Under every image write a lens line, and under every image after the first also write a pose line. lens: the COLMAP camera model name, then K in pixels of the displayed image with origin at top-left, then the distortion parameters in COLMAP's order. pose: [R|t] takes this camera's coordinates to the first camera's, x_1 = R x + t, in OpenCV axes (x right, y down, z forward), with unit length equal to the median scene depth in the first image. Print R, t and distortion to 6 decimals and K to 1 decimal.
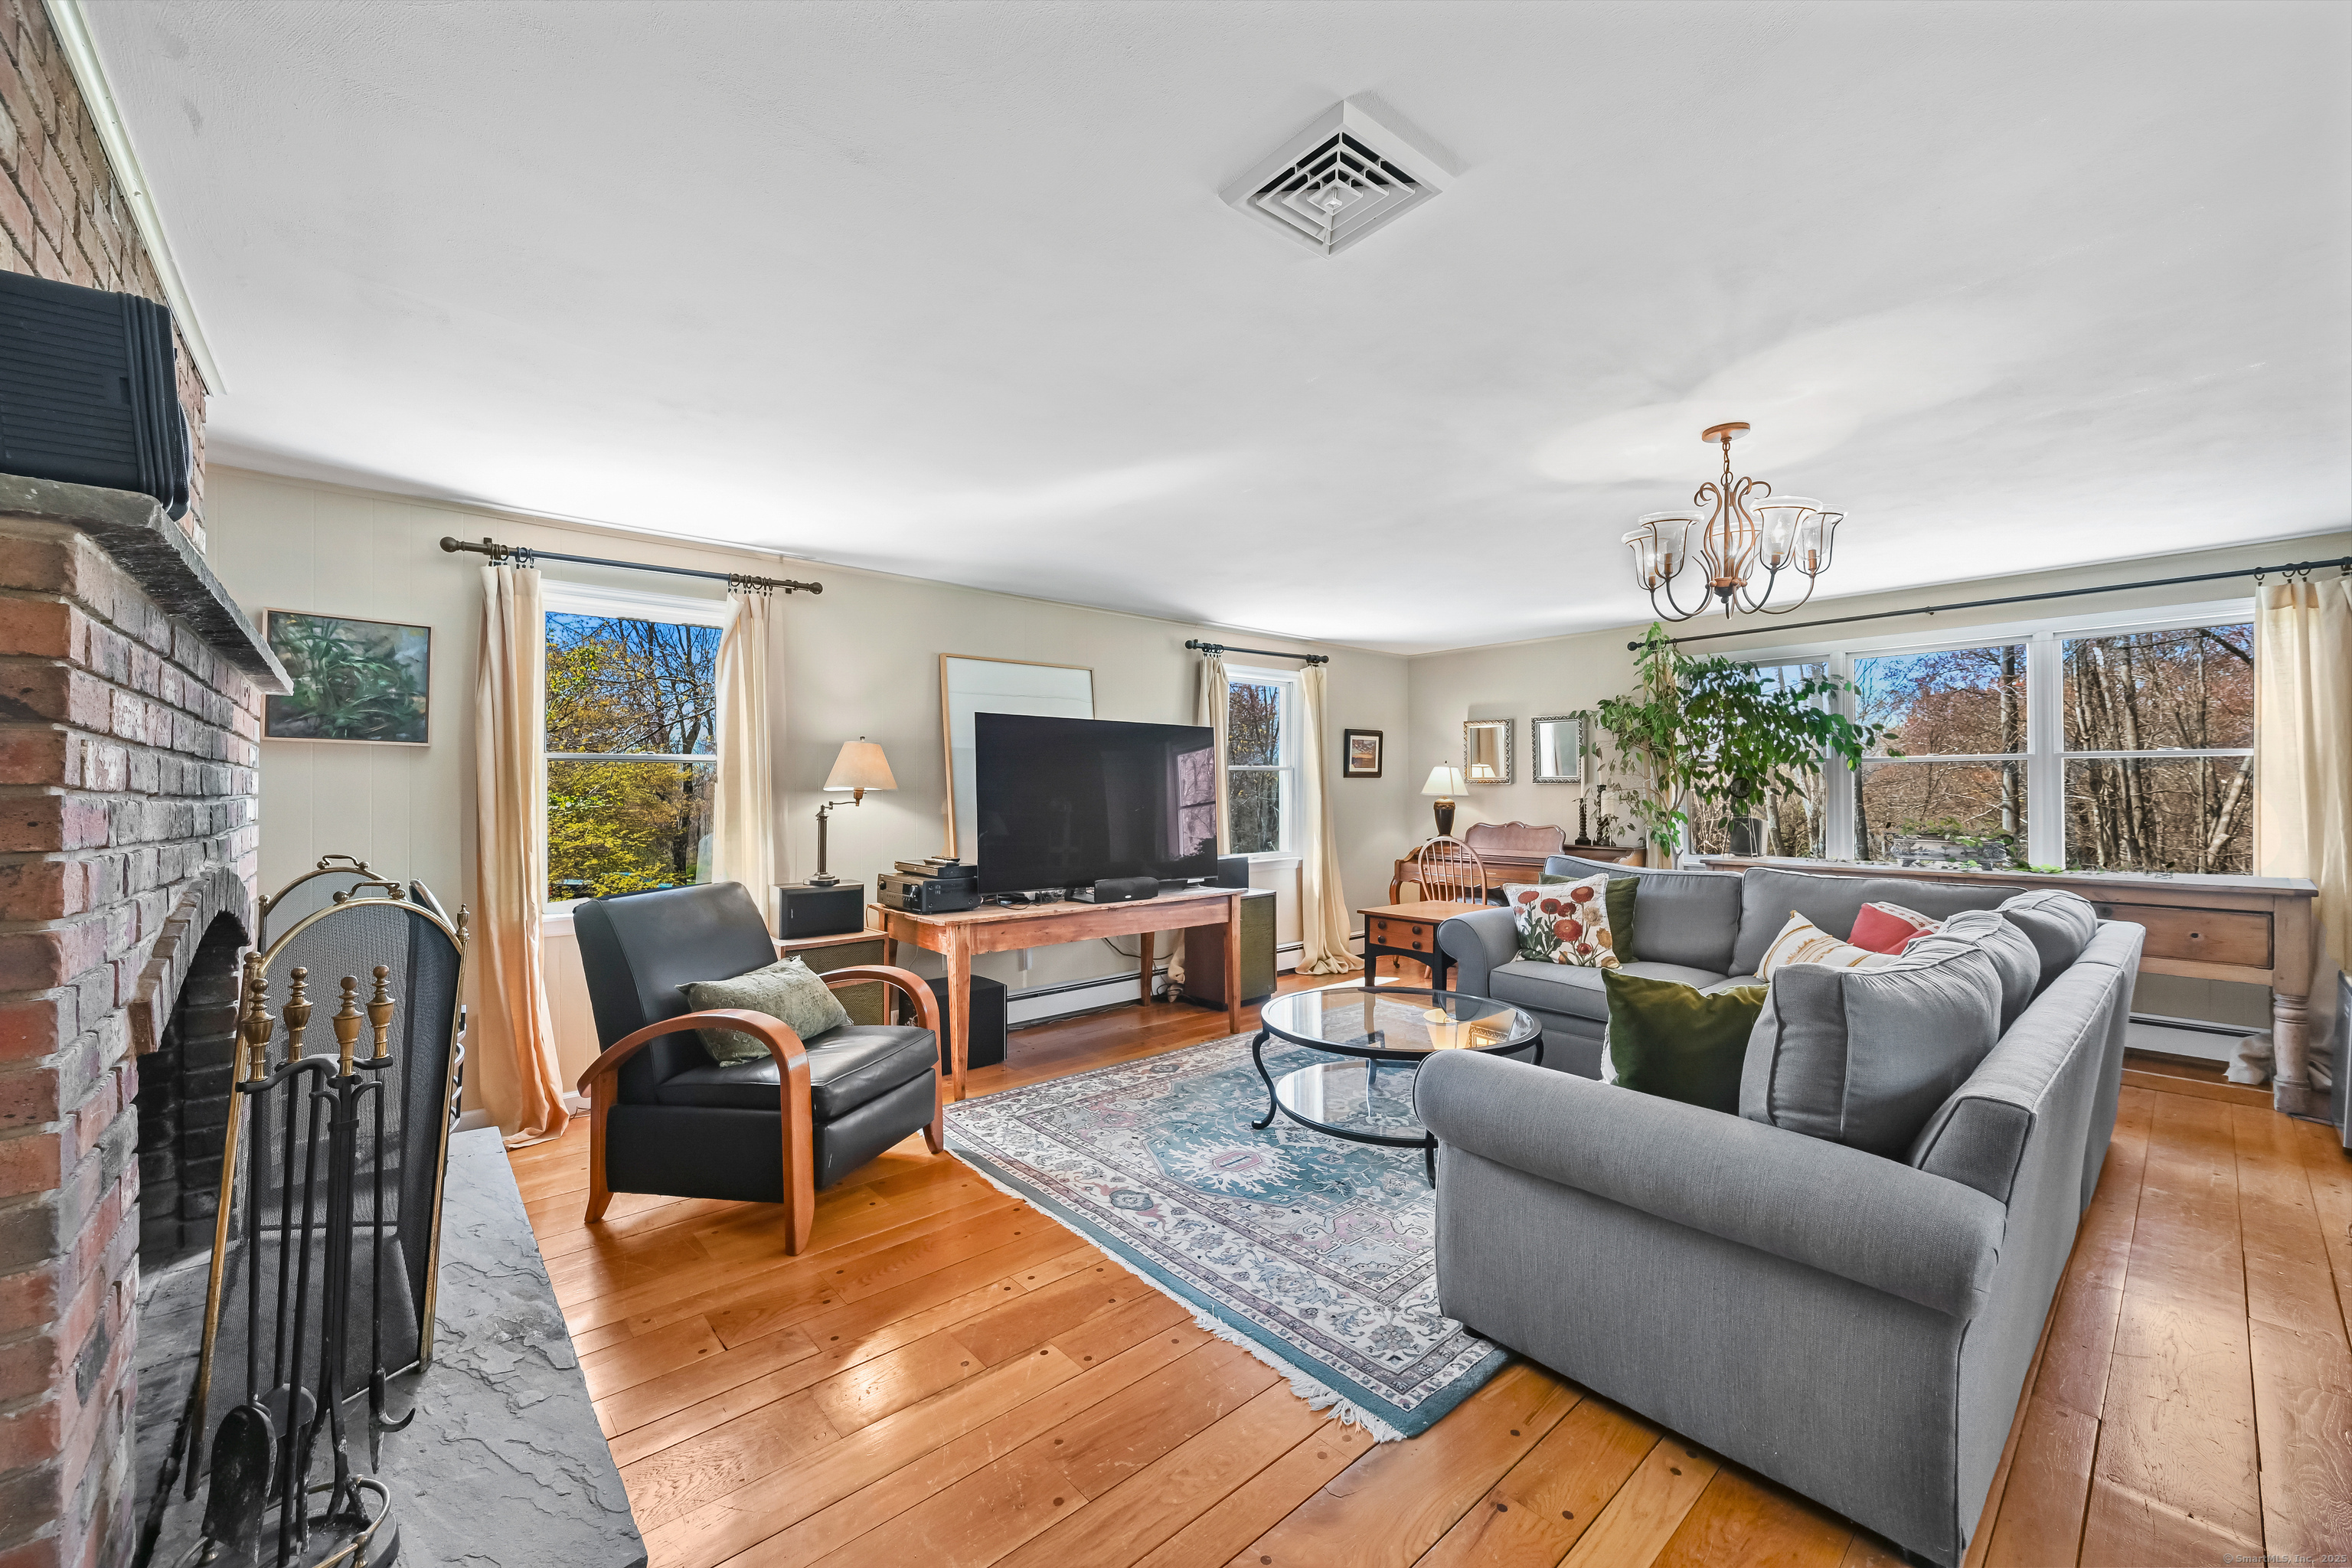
lens RADIAL K [[915.0, 0, 1177.6], [0, 915.0, 786.1], [0, 0, 1]] dist [-0.002160, 0.000476]
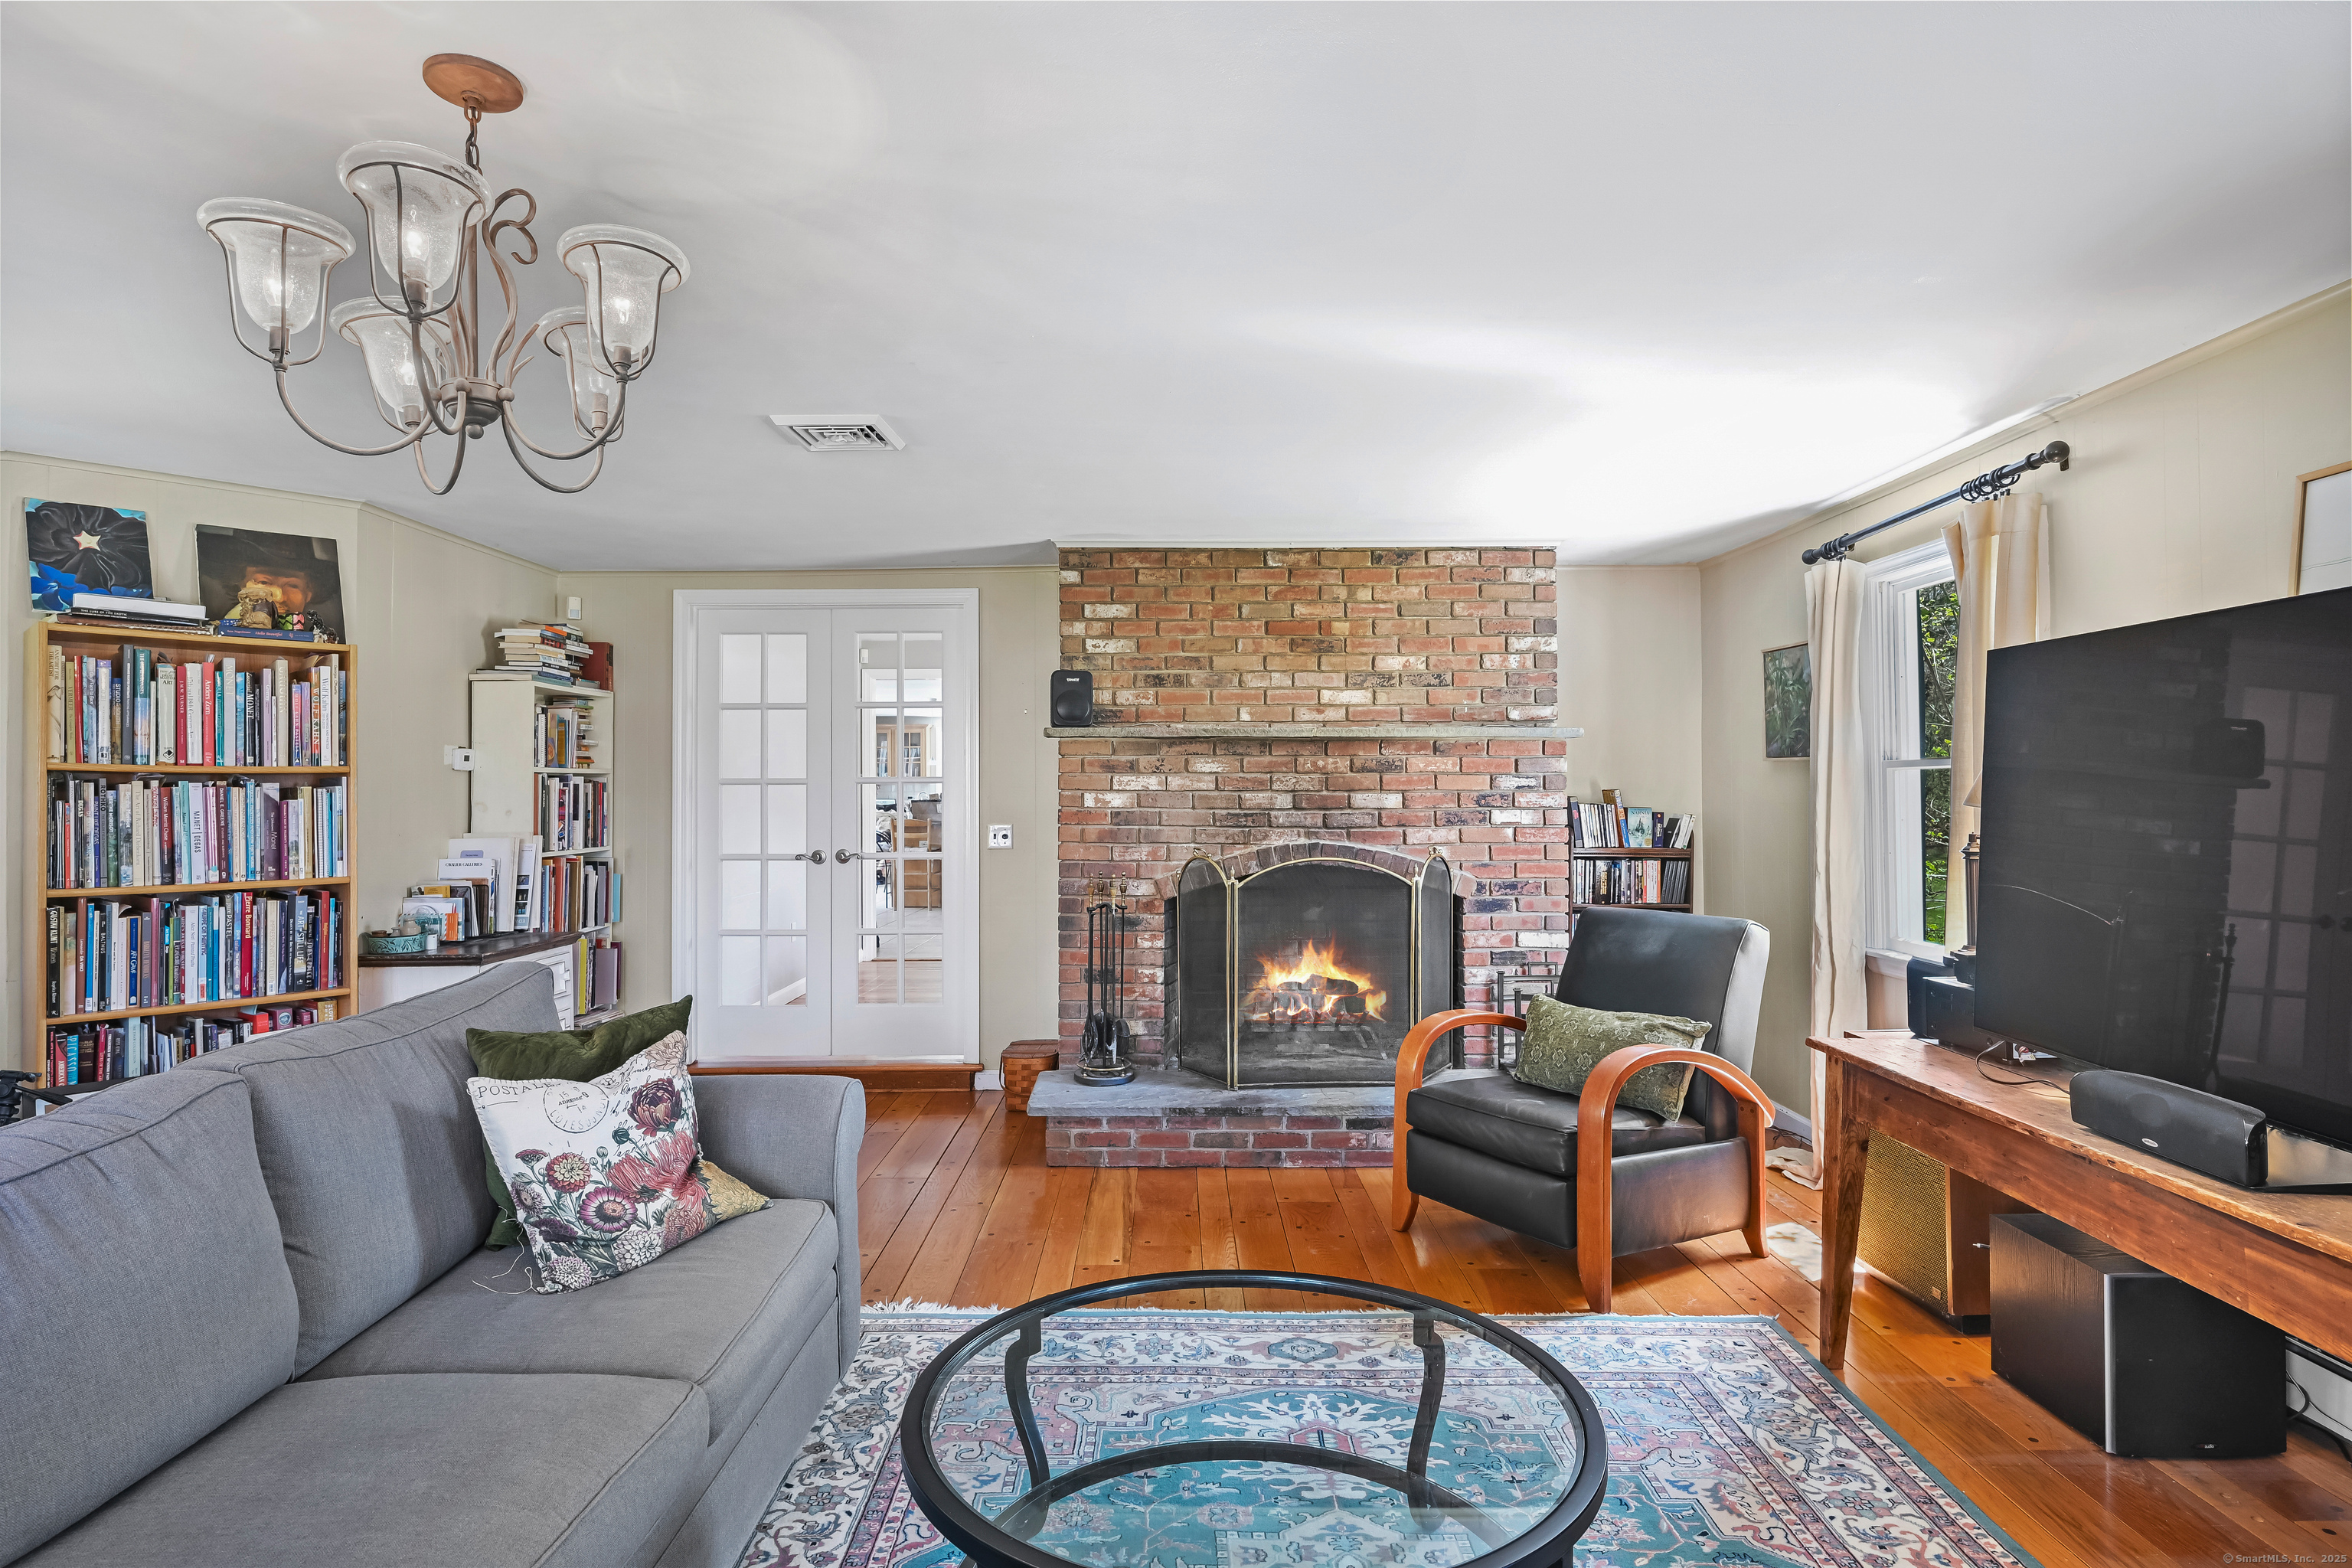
lens RADIAL K [[1331.7, 0, 1173.2], [0, 1331.7, 786.0], [0, 0, 1]] dist [0.000507, -0.000083]
pose [[-0.662427, 0.002710, -0.749122, 0.555838], [0.006222, 0.999979, -0.001884, -0.009246], [0.749101, -0.005909, -0.662430, 1.085948]]
